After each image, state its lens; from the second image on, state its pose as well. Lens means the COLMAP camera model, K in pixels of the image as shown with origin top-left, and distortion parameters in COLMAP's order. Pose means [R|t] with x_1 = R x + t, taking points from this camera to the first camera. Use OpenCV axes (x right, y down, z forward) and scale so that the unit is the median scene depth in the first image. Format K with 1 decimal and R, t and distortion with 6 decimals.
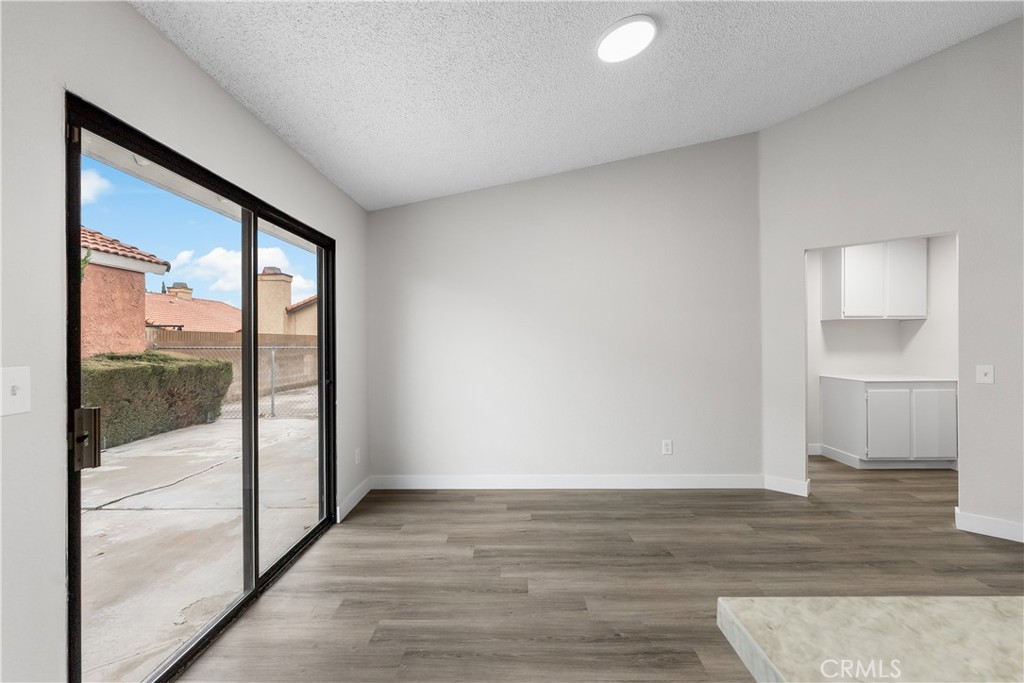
lens RADIAL K [[419.2, 0, 516.2], [0, 419.2, 339.7], [0, 0, 1]] dist [-0.001499, -0.000408]
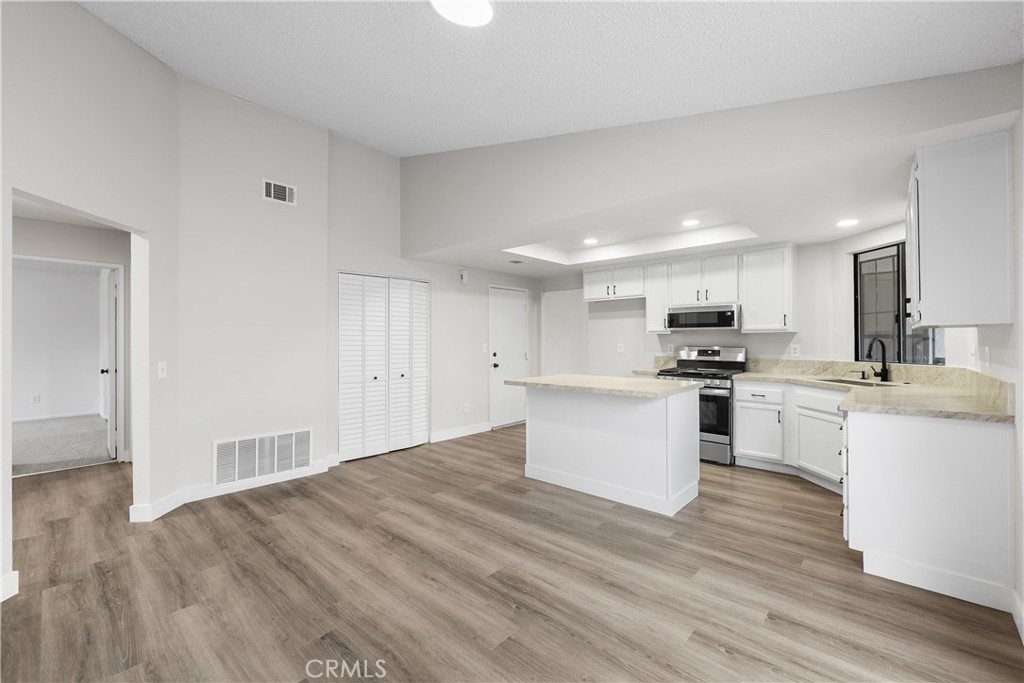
lens RADIAL K [[419.2, 0, 516.2], [0, 419.2, 339.7], [0, 0, 1]] dist [-0.001499, -0.000408]
pose [[-0.742418, 0.007521, 0.669895, -0.305570], [0.001038, 0.999949, -0.010076, 0.014139], [-0.669936, -0.006785, -0.742388, 1.139276]]
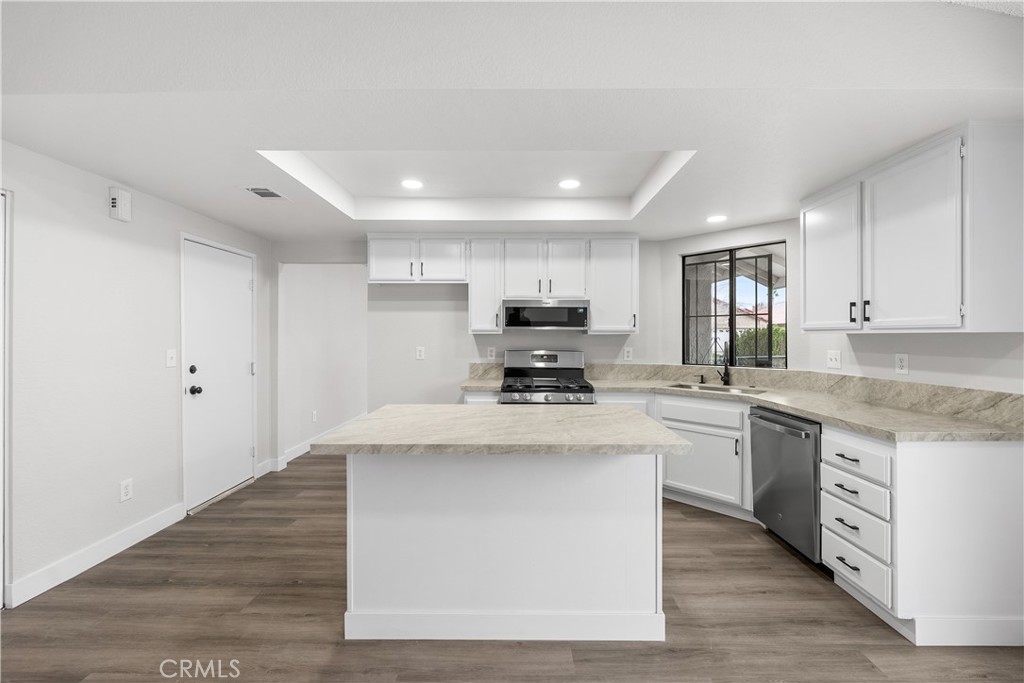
lens RADIAL K [[419.2, 0, 516.2], [0, 419.2, 339.7], [0, 0, 1]] dist [-0.001499, -0.000408]
pose [[-0.999929, 0.001697, 0.011769, 0.316388], [0.001661, 0.999994, -0.003067, -0.005225], [-0.011774, -0.003047, -0.999926, 0.740213]]
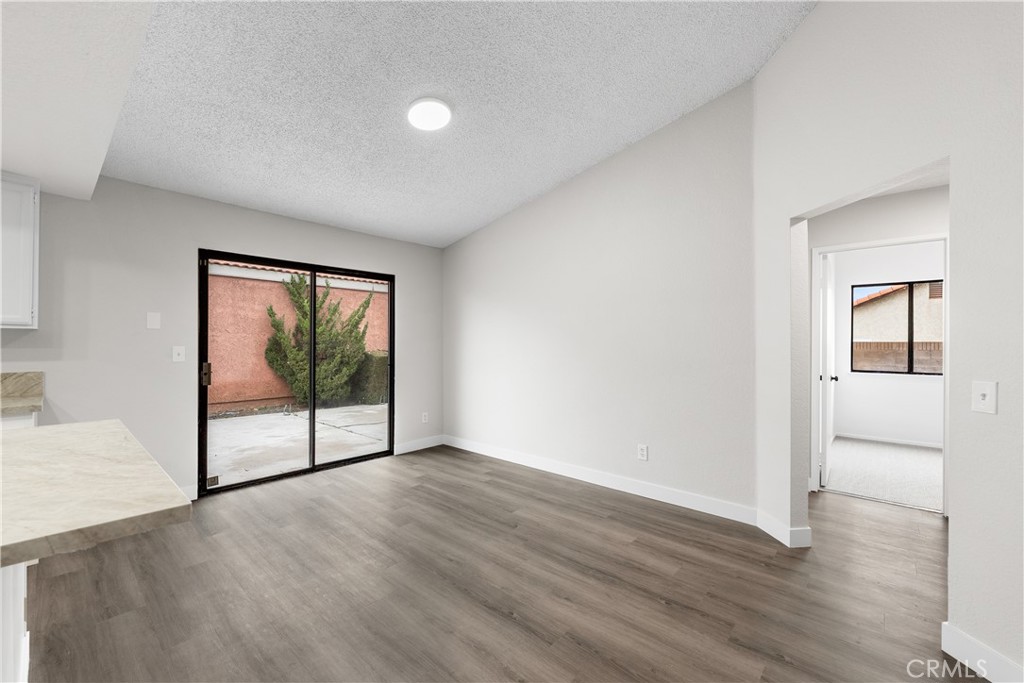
lens RADIAL K [[419.2, 0, 516.2], [0, 419.2, 339.7], [0, 0, 1]] dist [-0.001499, -0.000408]
pose [[0.746280, 0.001023, -0.665631, 0.973744], [-0.001565, 0.999999, -0.000217, 0.004796], [0.665630, 0.001204, 0.746281, 0.133566]]
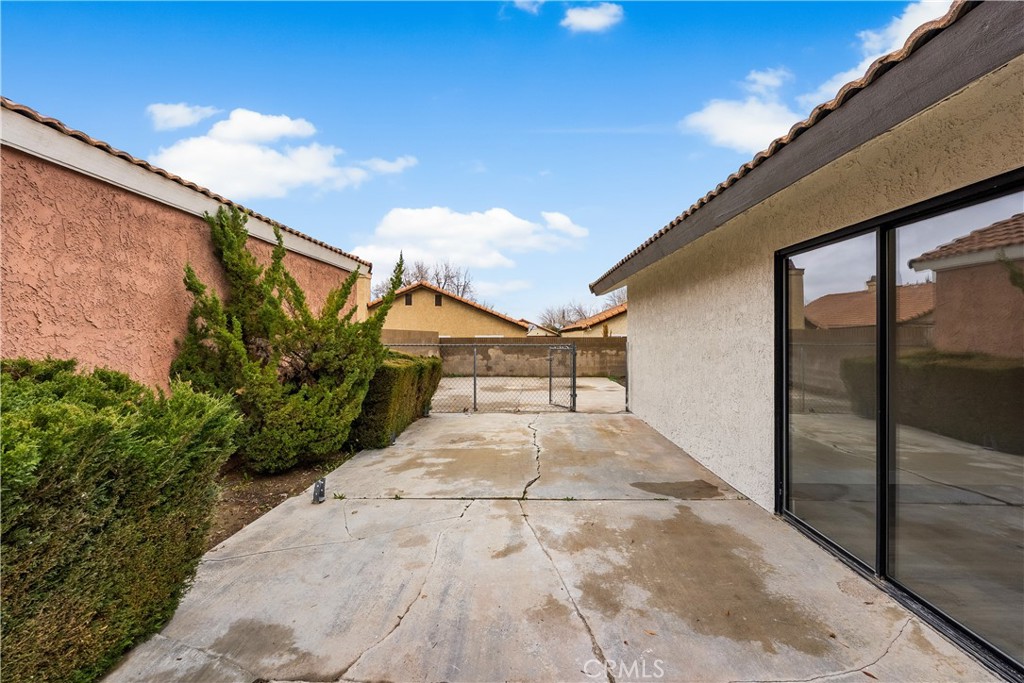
lens RADIAL K [[419.2, 0, 516.2], [0, 419.2, 339.7], [0, 0, 1]] dist [-0.001499, -0.000408]
pose [[0.999533, 0.002015, -0.030502, -1.109569], [-0.001500, 0.999856, 0.016924, -0.026526], [0.030532, -0.016871, 0.999391, -0.080762]]
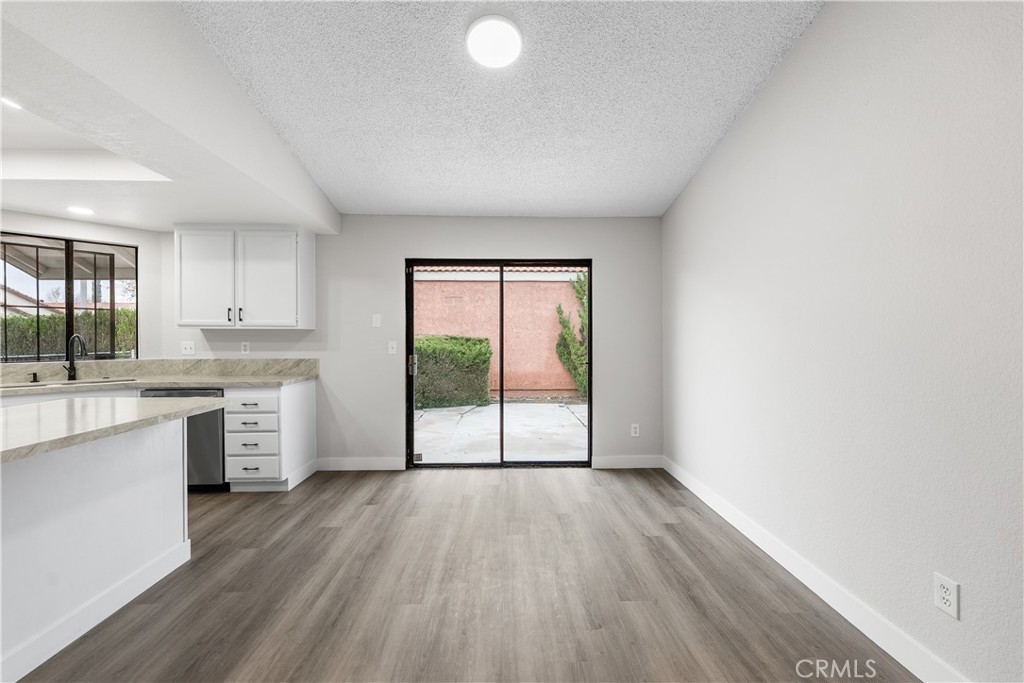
lens RADIAL K [[422.4, 0, 515.0], [0, 422.4, 338.5], [0, 0, 1]] dist [-0.000392, -0.000305]
pose [[0.024538, 0.005177, -0.999685, 0.940841], [0.007572, 0.999957, 0.005365, 0.010152], [0.999670, -0.007701, 0.024498, 0.731968]]
